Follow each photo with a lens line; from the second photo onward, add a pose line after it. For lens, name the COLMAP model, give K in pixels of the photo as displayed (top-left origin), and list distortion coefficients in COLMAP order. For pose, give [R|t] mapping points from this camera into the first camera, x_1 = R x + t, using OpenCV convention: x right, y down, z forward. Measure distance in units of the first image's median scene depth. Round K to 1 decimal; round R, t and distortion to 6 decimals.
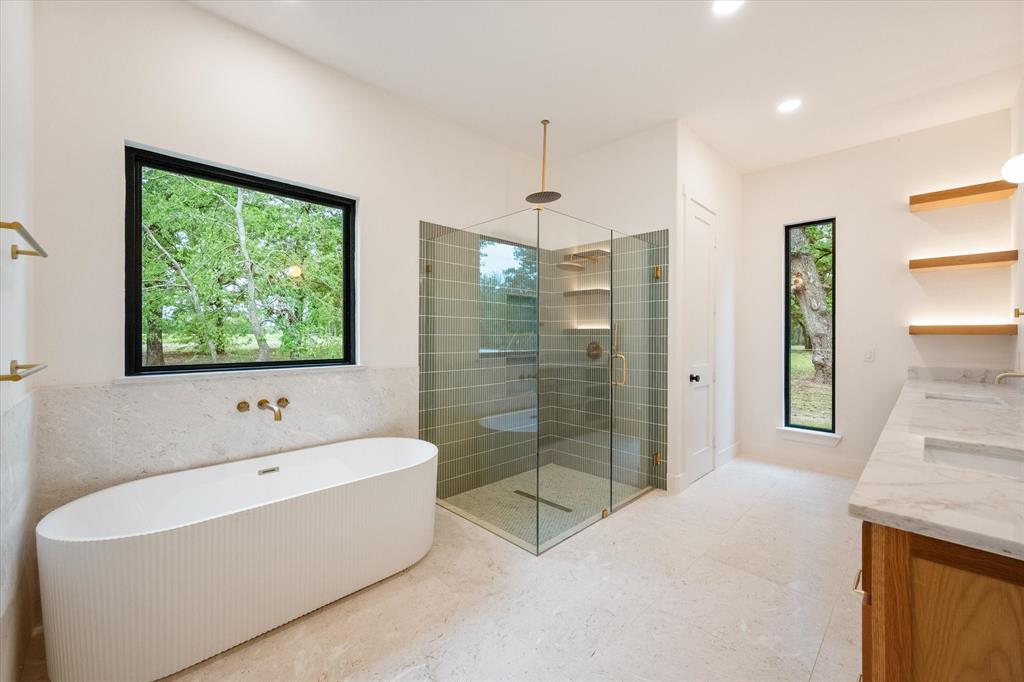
lens RADIAL K [[405.1, 0, 510.8], [0, 405.1, 335.9], [0, 0, 1]] dist [-0.000041, -0.000011]
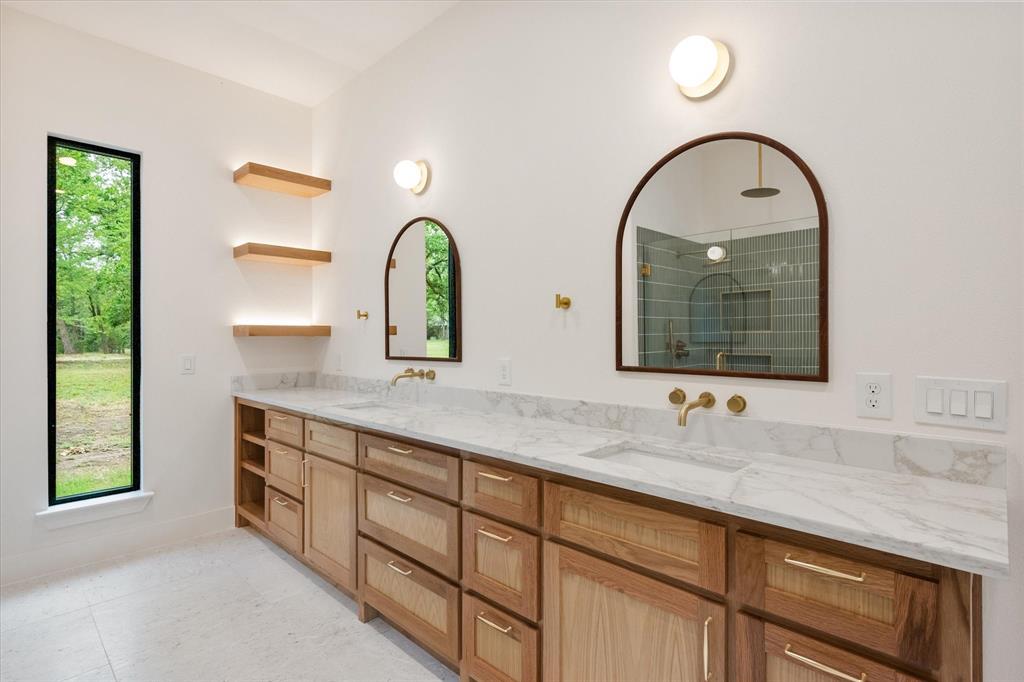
lens RADIAL K [[505.5, 0, 511.0], [0, 505.5, 335.2], [0, 0, 1]] dist [0.003568, 0.000702]
pose [[-0.018725, -0.002045, 0.999823, -0.017507], [0.008712, 0.999960, 0.002209, -0.002933], [-0.999787, 0.008752, -0.018706, 0.499029]]
